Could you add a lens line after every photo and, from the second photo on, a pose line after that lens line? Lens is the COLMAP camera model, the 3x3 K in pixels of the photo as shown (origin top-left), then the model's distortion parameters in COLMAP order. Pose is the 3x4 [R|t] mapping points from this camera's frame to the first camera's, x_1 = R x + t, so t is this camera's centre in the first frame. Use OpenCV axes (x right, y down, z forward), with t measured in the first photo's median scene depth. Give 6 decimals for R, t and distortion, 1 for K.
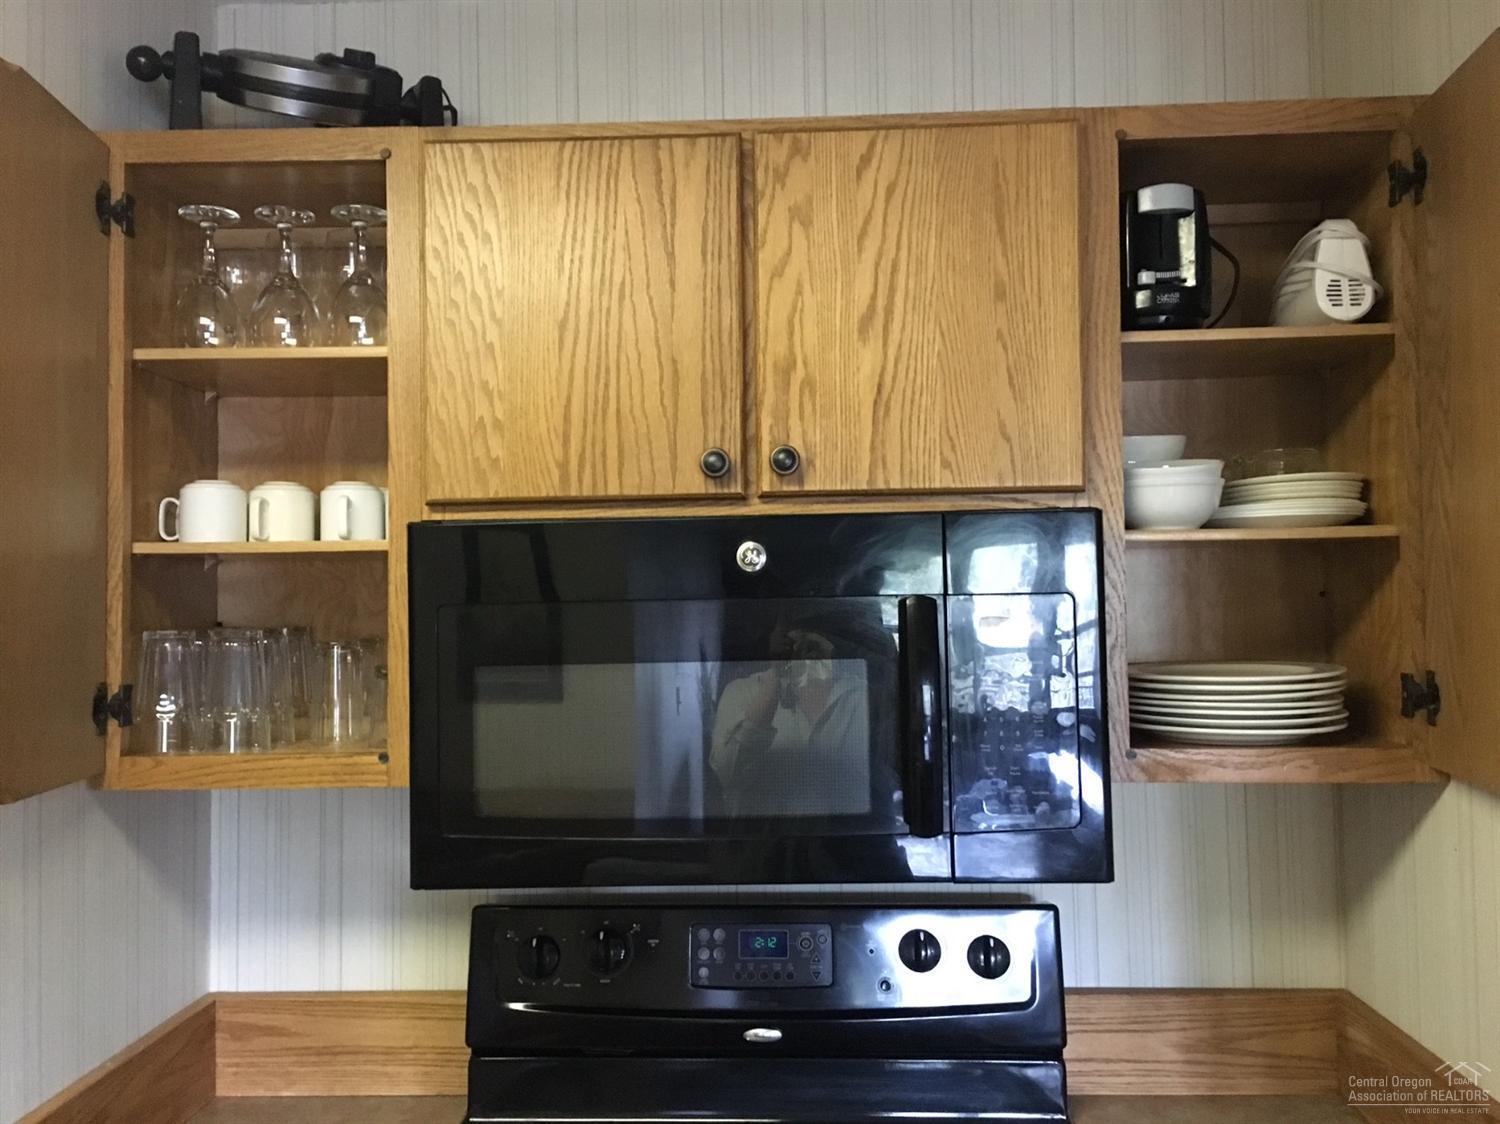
lens RADIAL K [[1253.8, 0, 750.0], [0, 1253.8, 562.0], [0, 0, 1]] dist [0.000648, 0.000037]
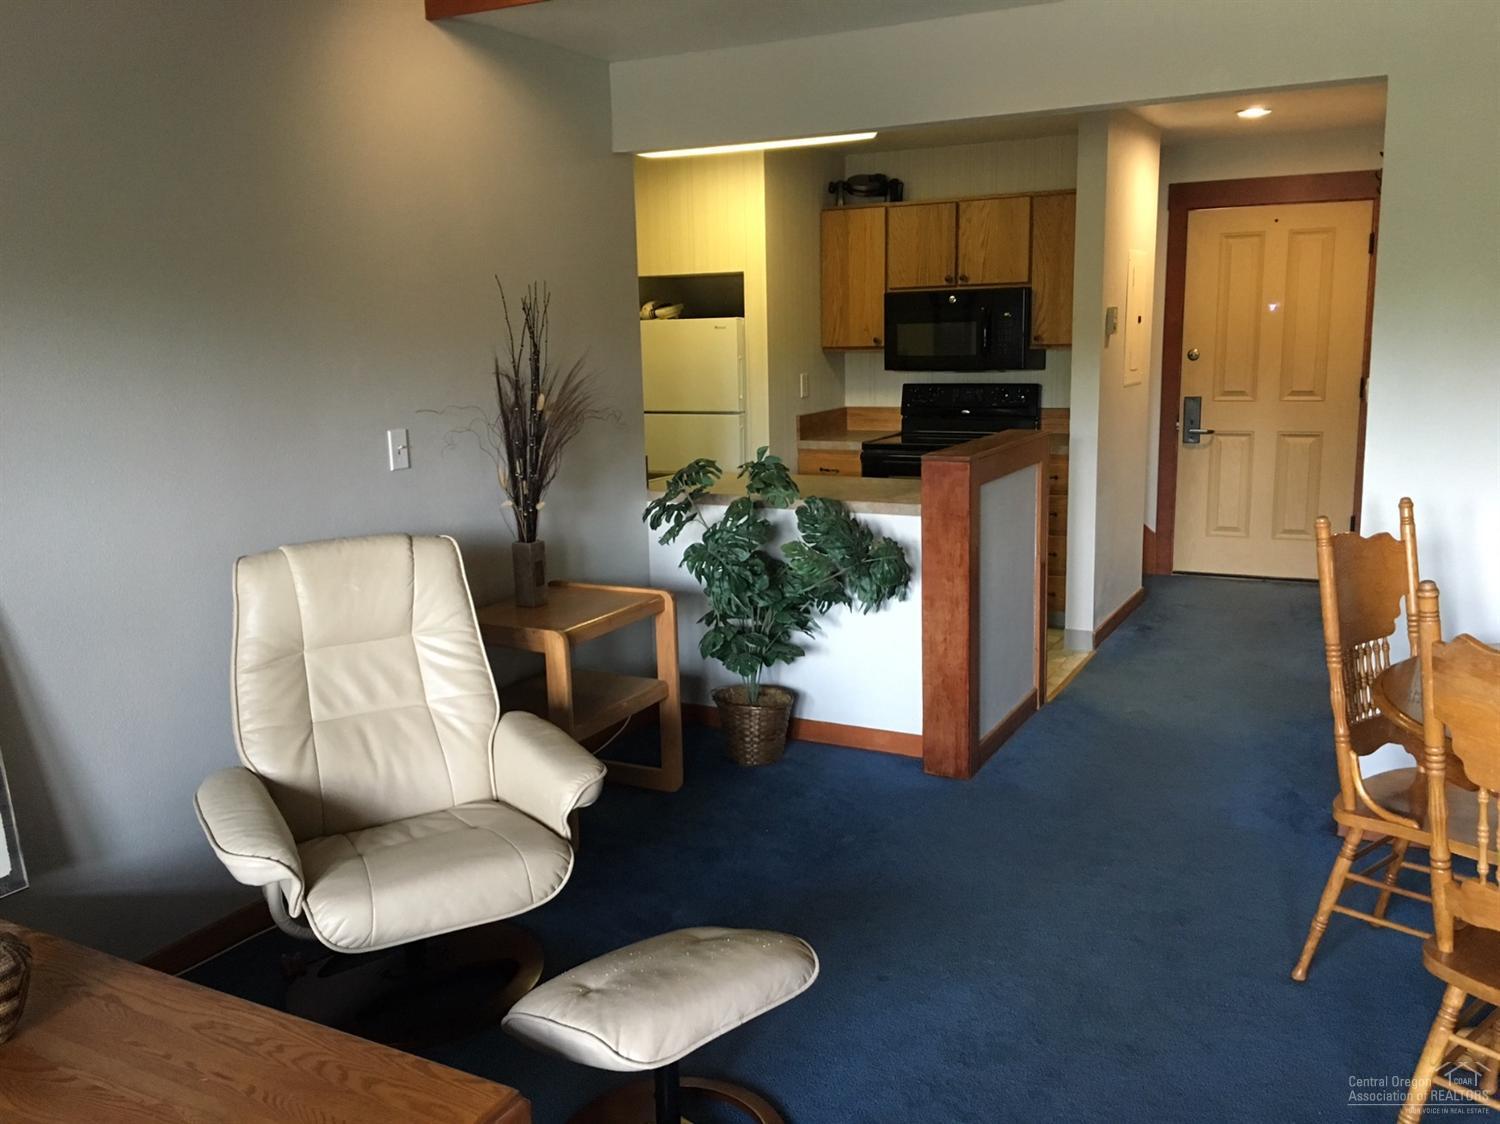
lens RADIAL K [[1253.8, 0, 750.0], [0, 1253.8, 562.0], [0, 0, 1]] dist [0.000648, 0.000037]
pose [[0.900529, 0.073678, -0.428508, 1.339898], [0.030418, 0.972448, 0.231127, -0.150845], [0.433730, -0.221171, 0.873477, -3.497729]]
